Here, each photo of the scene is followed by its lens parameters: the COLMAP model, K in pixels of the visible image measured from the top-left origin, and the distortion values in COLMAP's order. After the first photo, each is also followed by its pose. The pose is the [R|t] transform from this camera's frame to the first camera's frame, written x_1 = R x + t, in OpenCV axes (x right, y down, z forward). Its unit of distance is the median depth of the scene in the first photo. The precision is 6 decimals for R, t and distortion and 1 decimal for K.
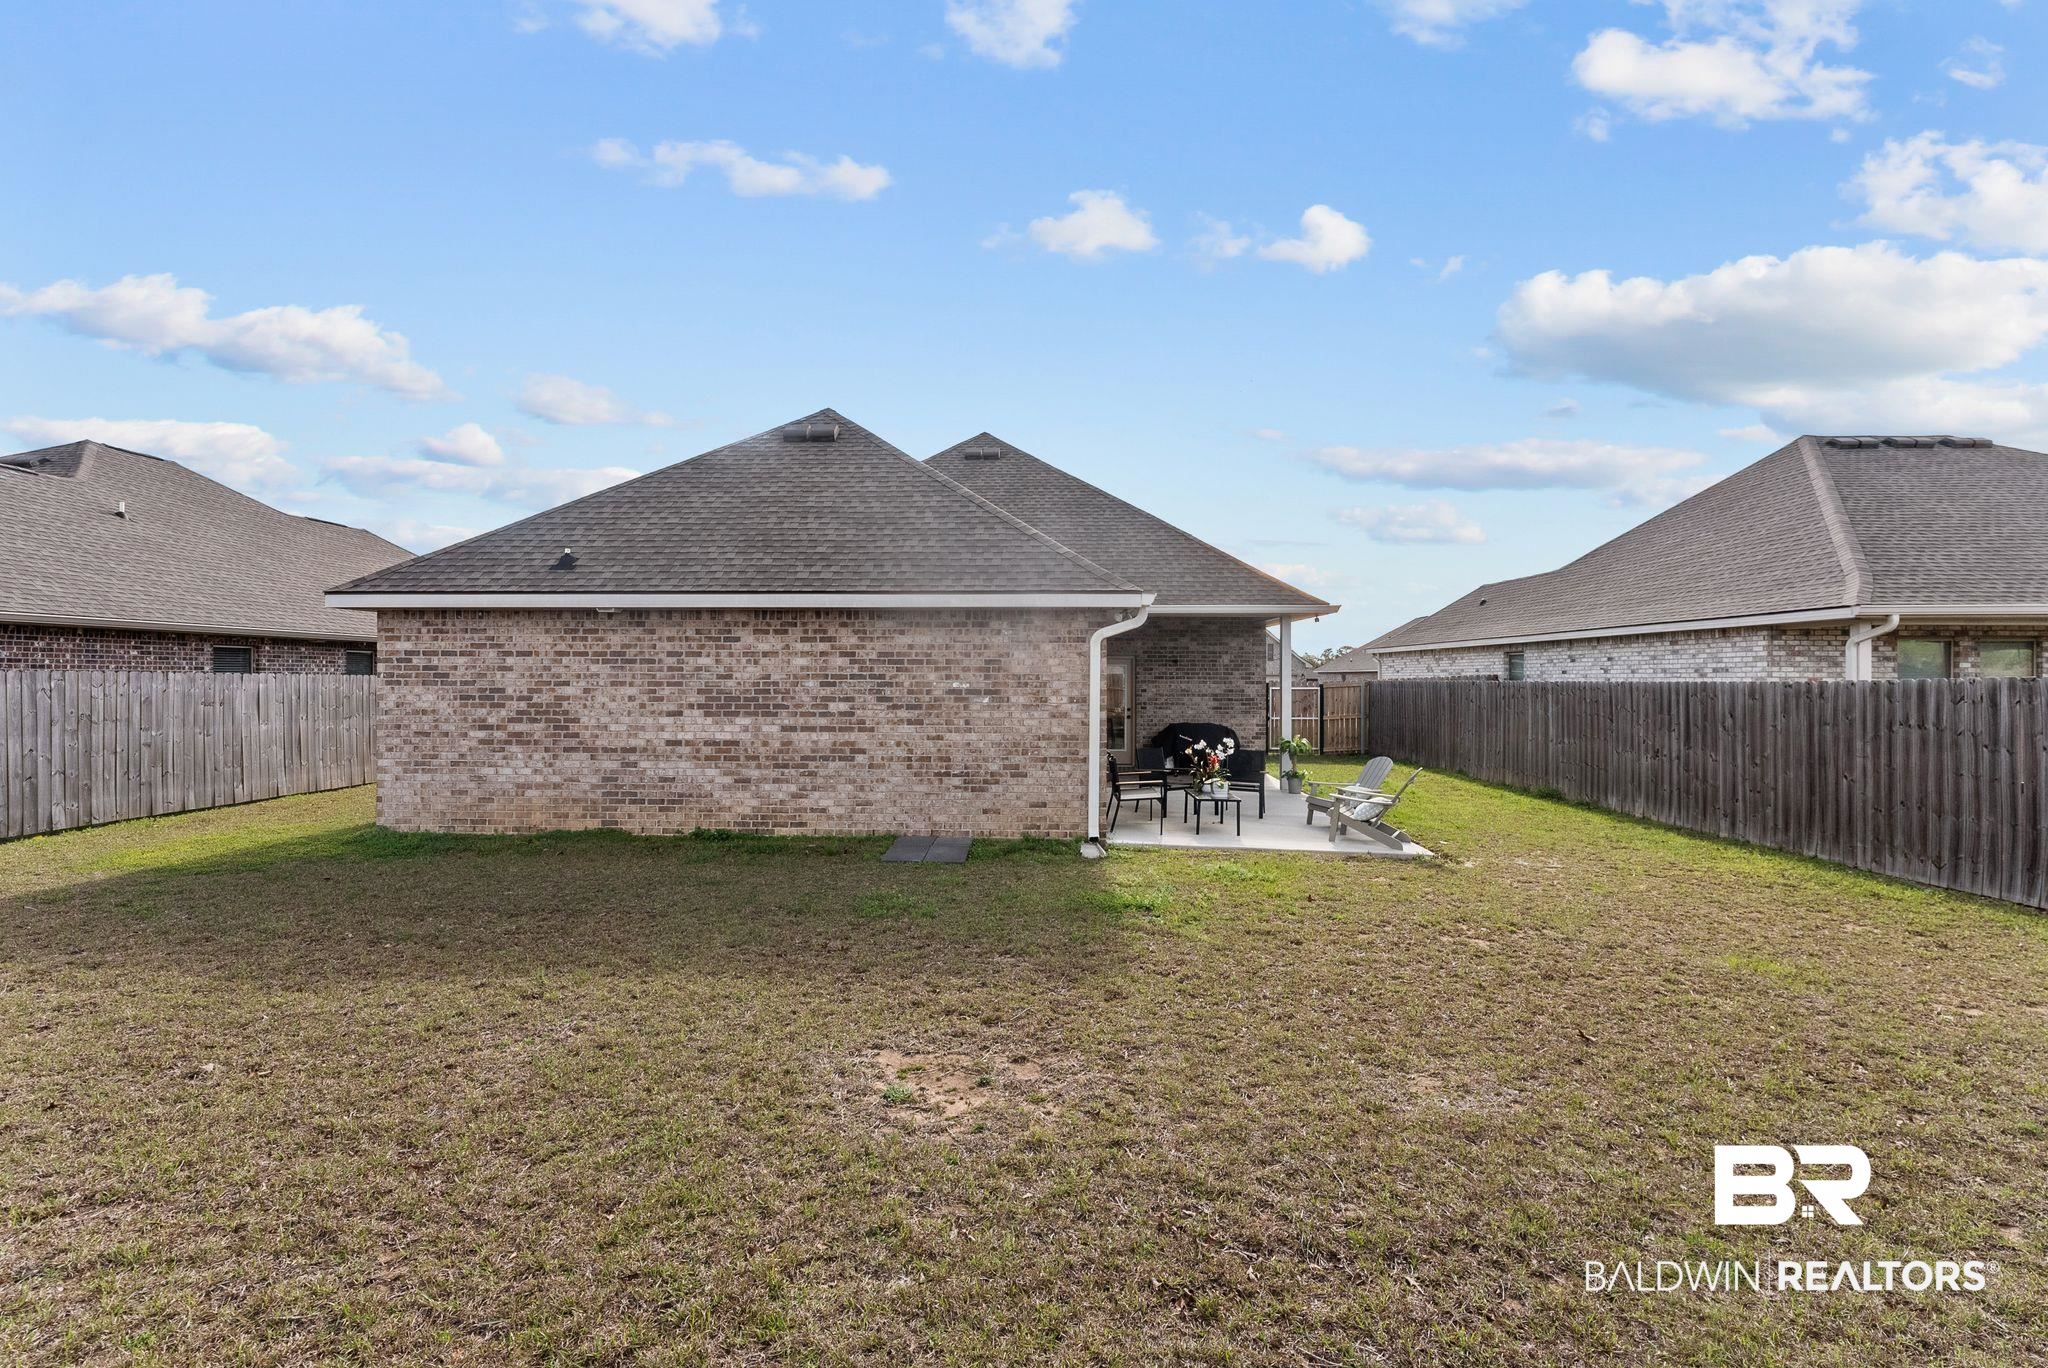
lens RADIAL K [[900.5, 0, 1026.2], [0, 900.5, 670.8], [0, 0, 1]] dist [-0.000089, -0.000069]
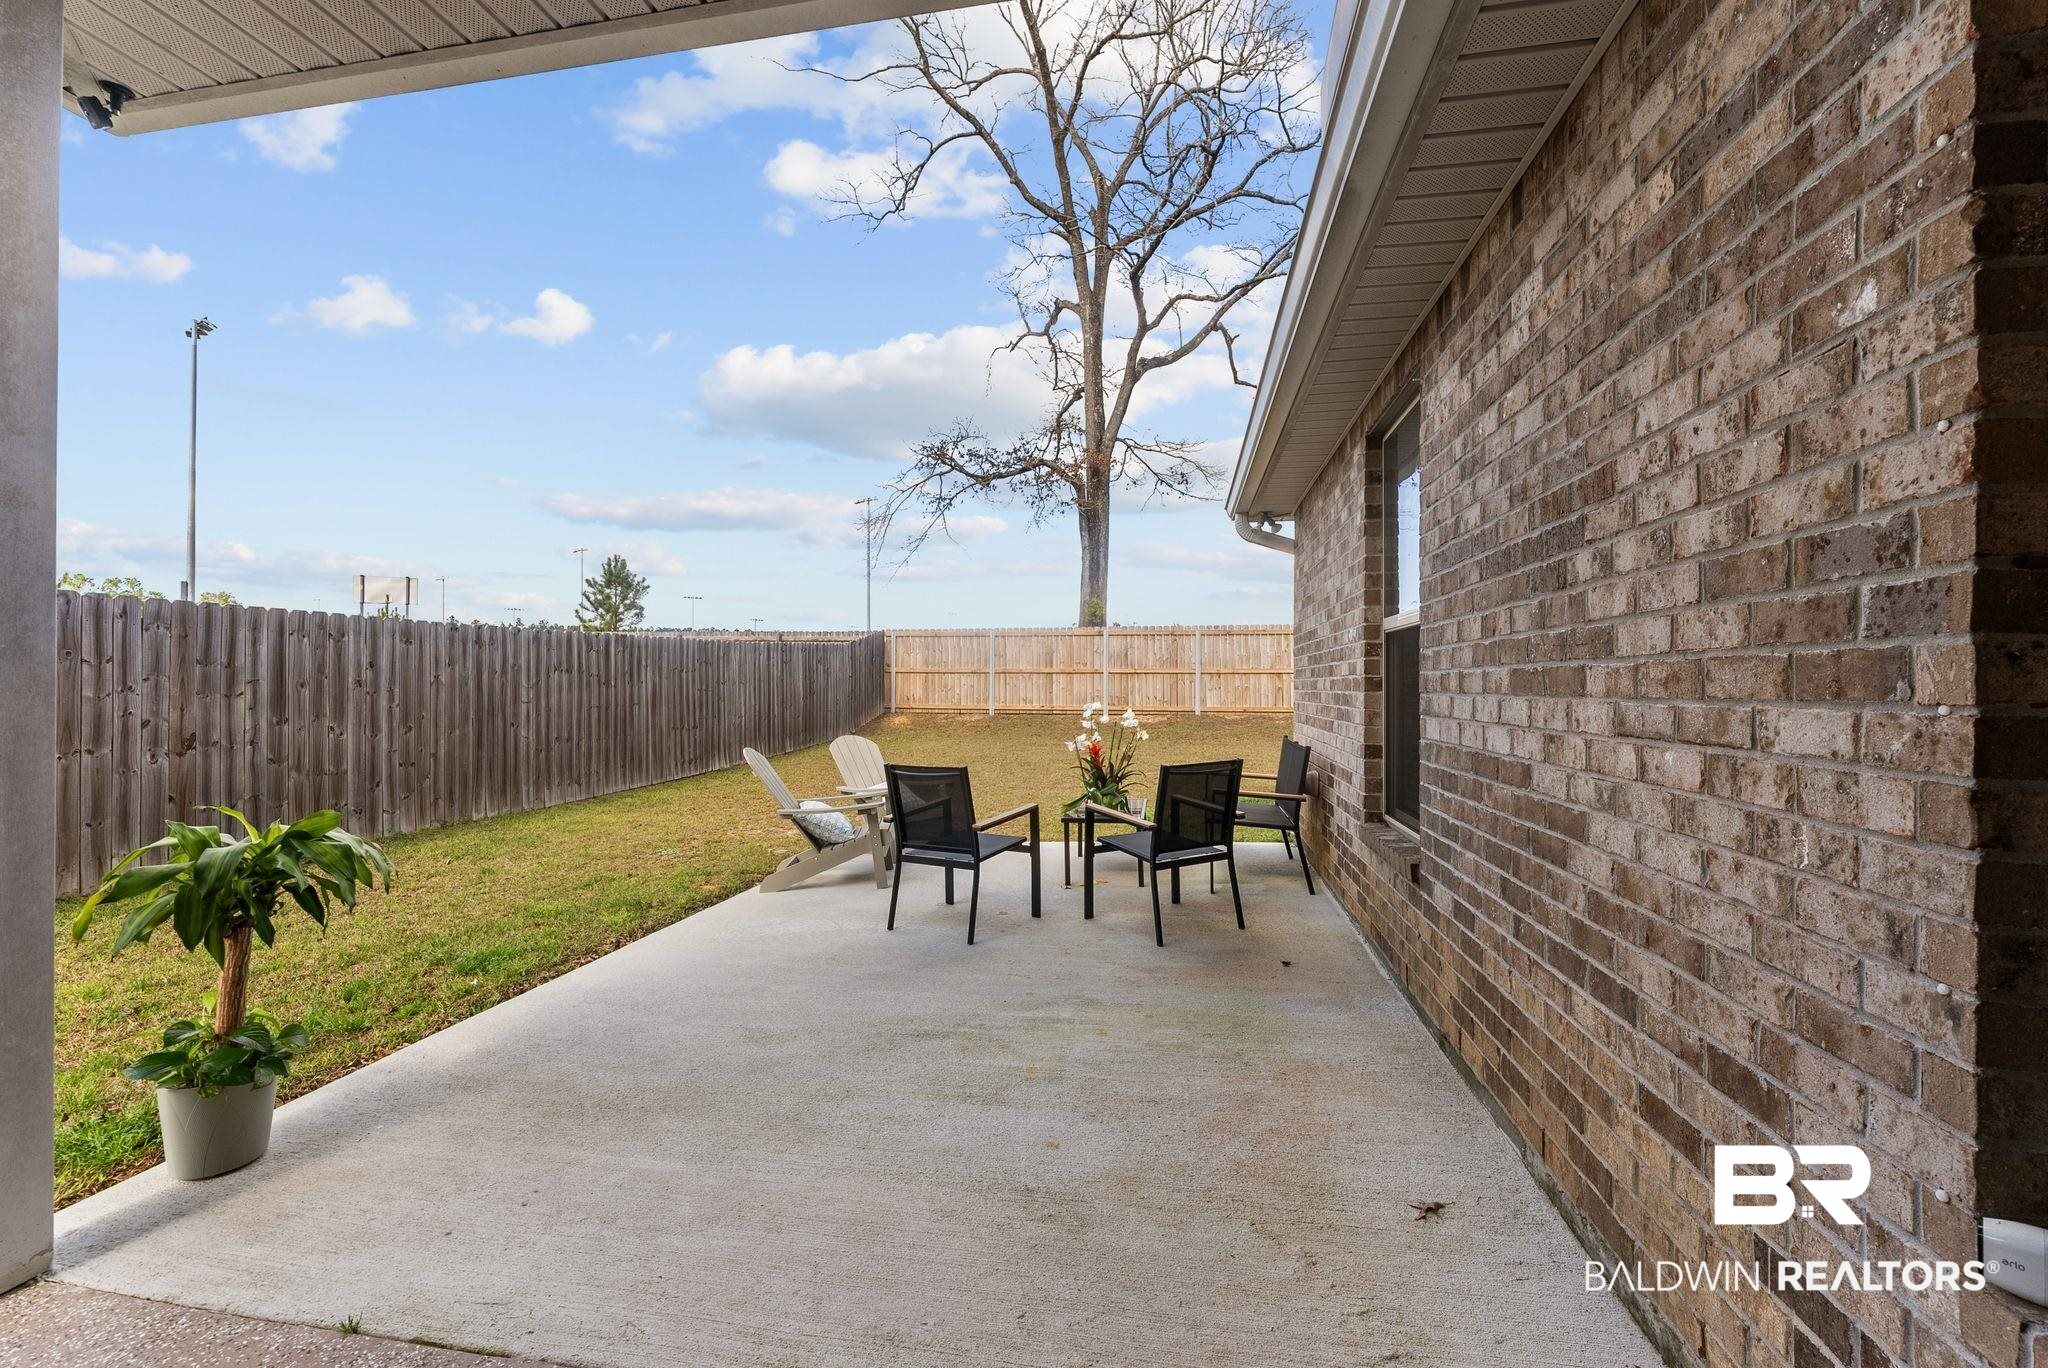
lens RADIAL K [[850.3, 0, 1019.3], [0, 850.3, 676.5], [0, 0, 1]] dist [0.001428, 0.000068]
pose [[-0.986712, -0.000792, 0.162475, 0.184834], [-0.003773, 0.999830, -0.018043, 0.072243], [-0.162433, -0.018416, -0.986548, 1.677643]]
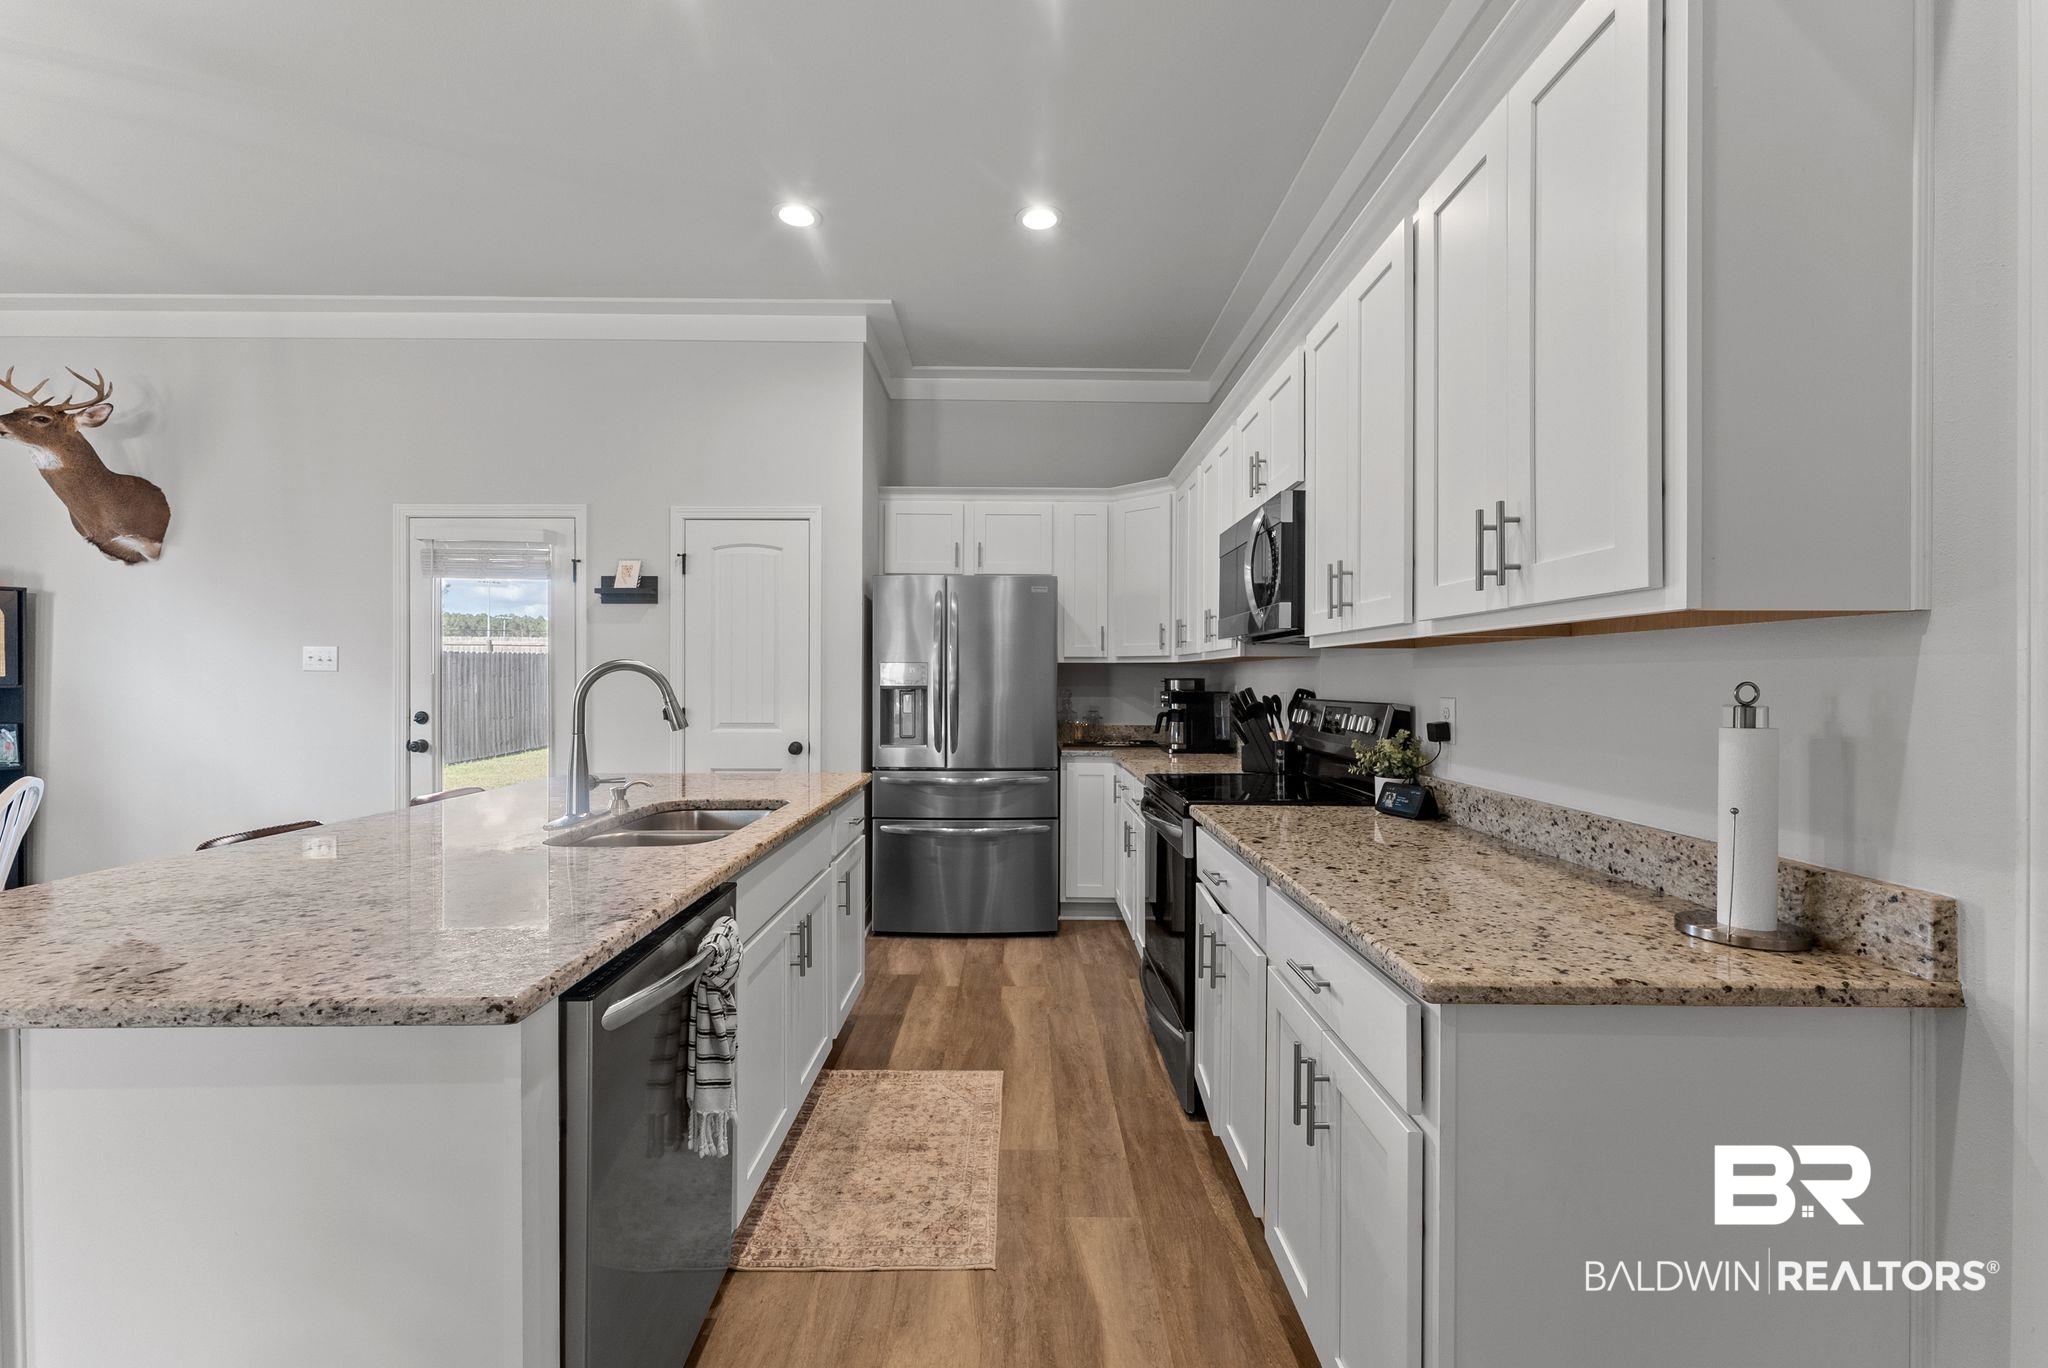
lens RADIAL K [[850.3, 0, 1019.3], [0, 850.3, 676.5], [0, 0, 1]] dist [0.001428, 0.000068]
pose [[-0.999681, -0.003690, -0.025002, -0.078748], [-0.003470, 0.999955, -0.008838, 0.057173], [0.025033, -0.008749, -0.999648, 2.178602]]
